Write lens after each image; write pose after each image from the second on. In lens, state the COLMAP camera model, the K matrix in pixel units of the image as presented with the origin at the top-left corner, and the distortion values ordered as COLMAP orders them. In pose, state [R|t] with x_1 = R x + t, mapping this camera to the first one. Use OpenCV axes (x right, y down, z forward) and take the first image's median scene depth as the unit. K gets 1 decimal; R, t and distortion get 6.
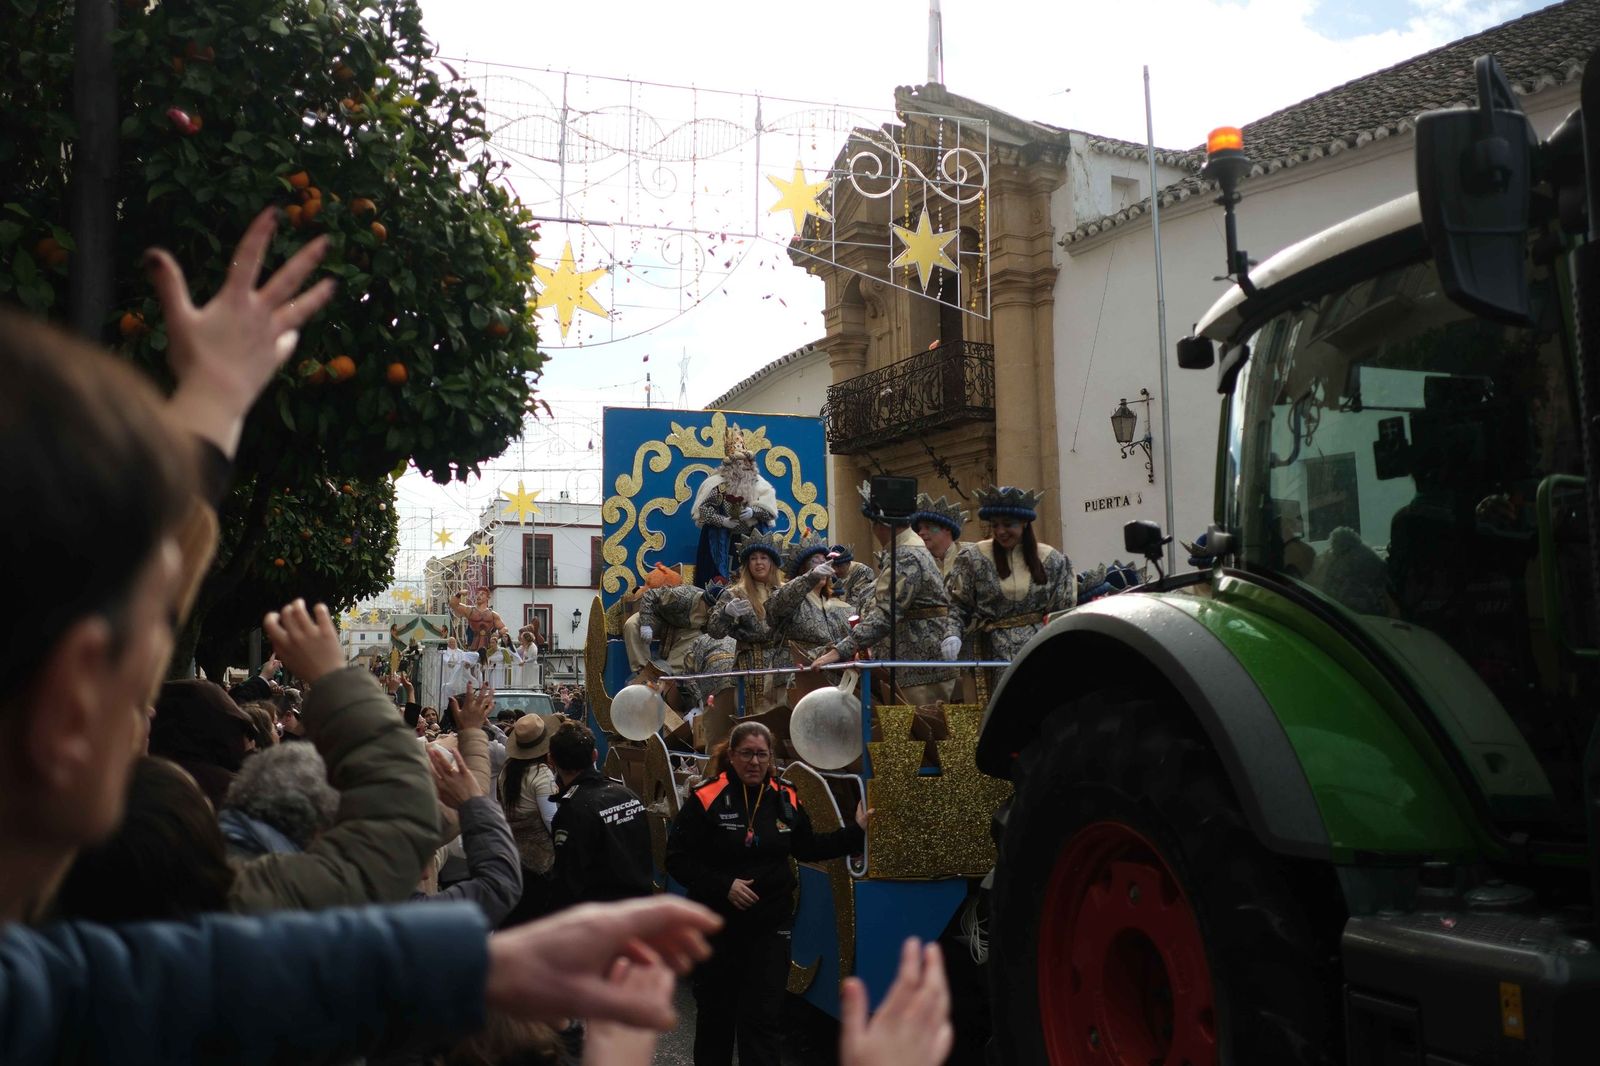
lens RADIAL K [[1420.4, 0, 797.7], [0, 1420.4, 521.3], [0, 0, 1]] dist [-0.018401, -0.004977]
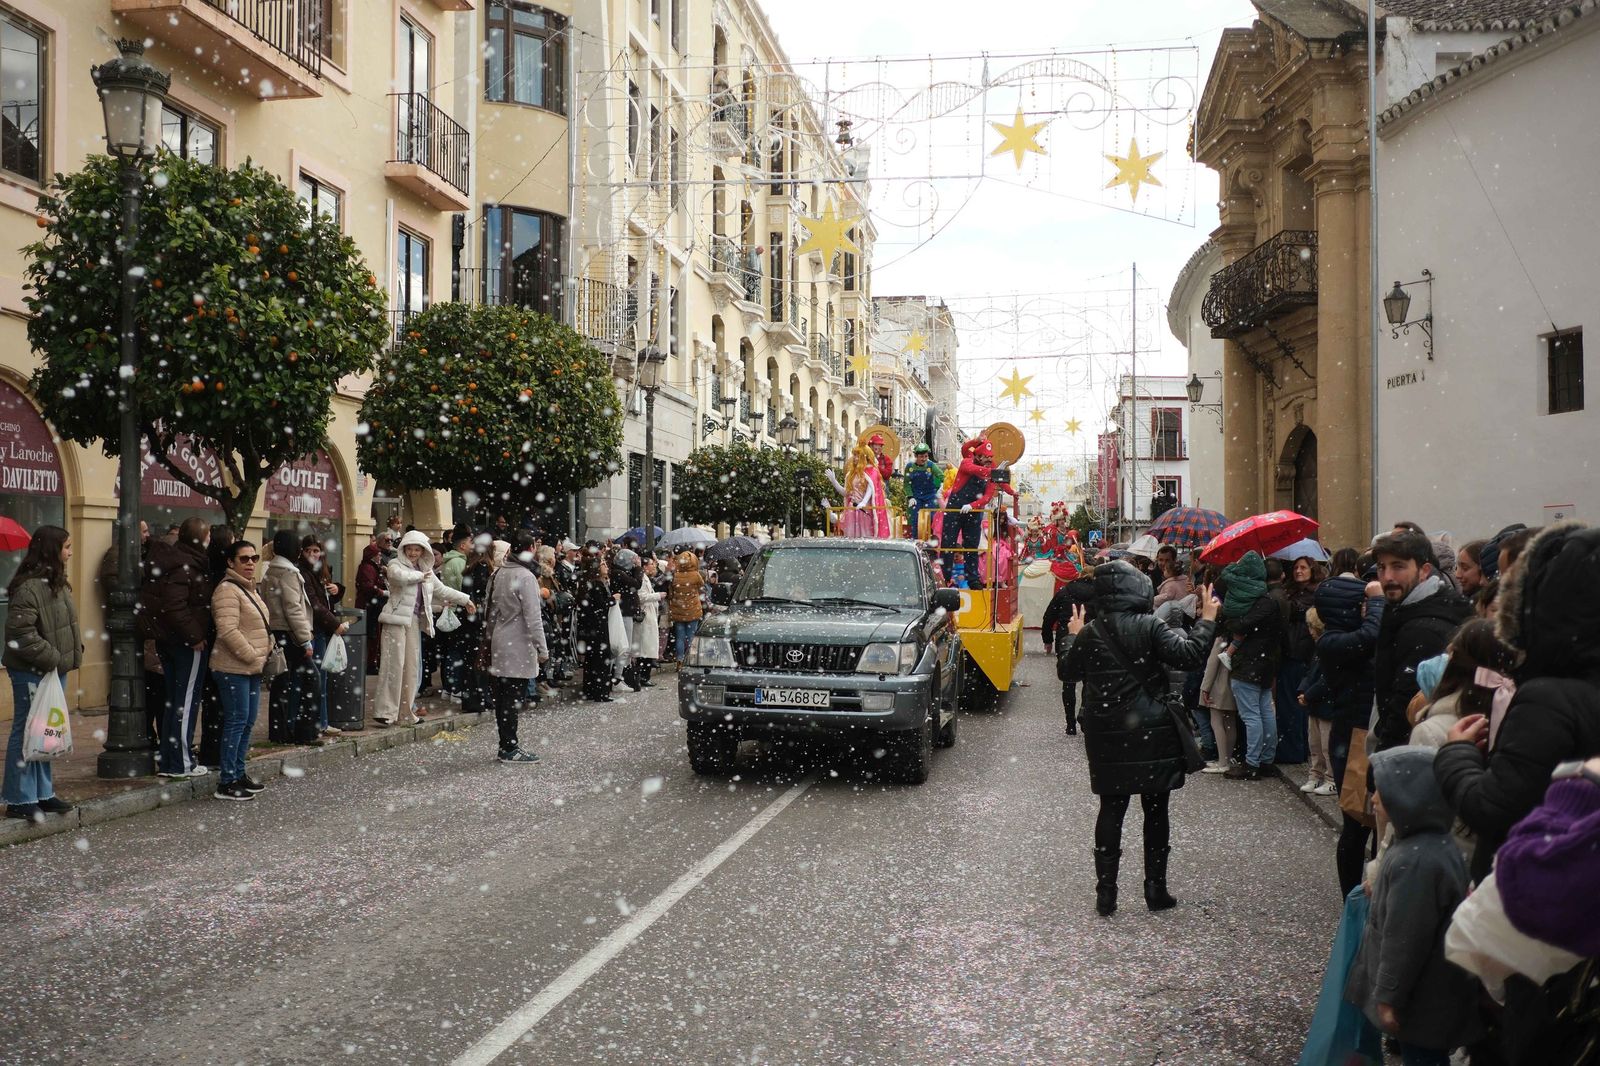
lens RADIAL K [[1389.0, 0, 831.8], [0, 1389.0, 535.7], [0, 0, 1]] dist [-0.069706, 0.165997]
pose [[0.900084, 0.014058, -0.435490, 0.297884], [0.030140, 0.995076, 0.094417, -0.007602], [0.434673, -0.098109, 0.895228, -0.118217]]
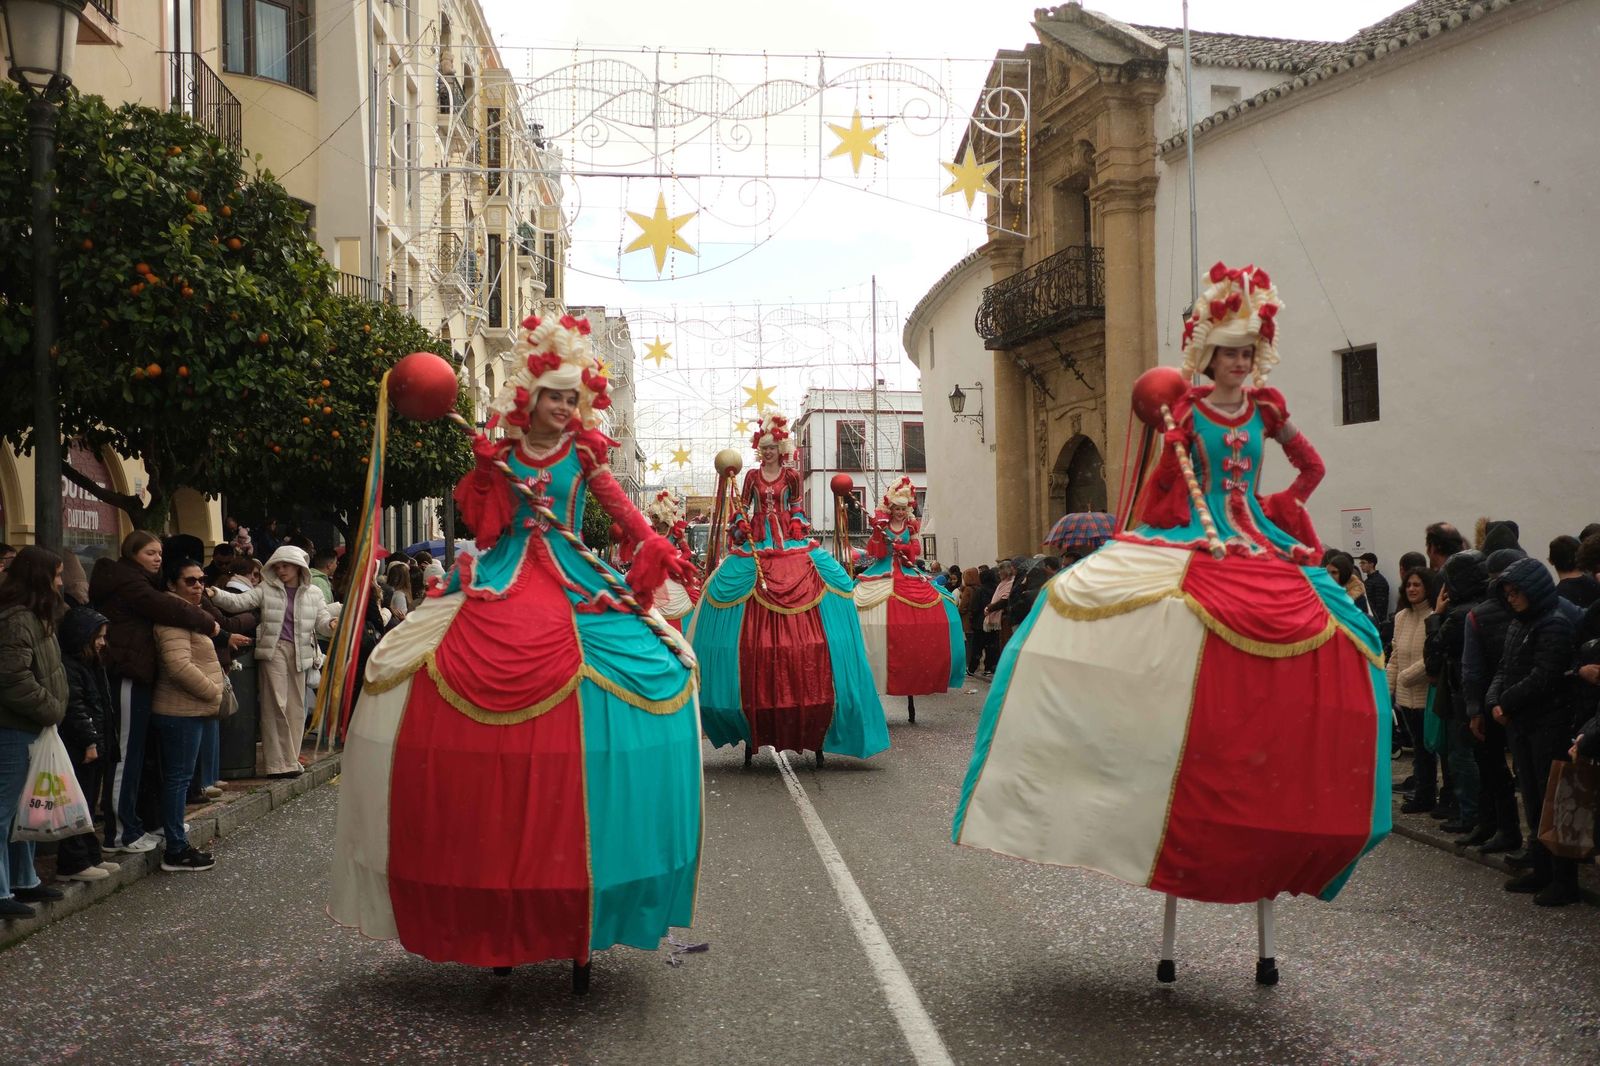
lens RADIAL K [[1389.0, 0, 831.8], [0, 1389.0, 535.7], [0, 0, 1]] dist [-0.069706, 0.165997]
pose [[0.977255, -0.001284, -0.212062, 0.179906], [0.021177, 0.995574, 0.091560, -0.006022], [0.211006, -0.093969, 0.972958, -0.124846]]
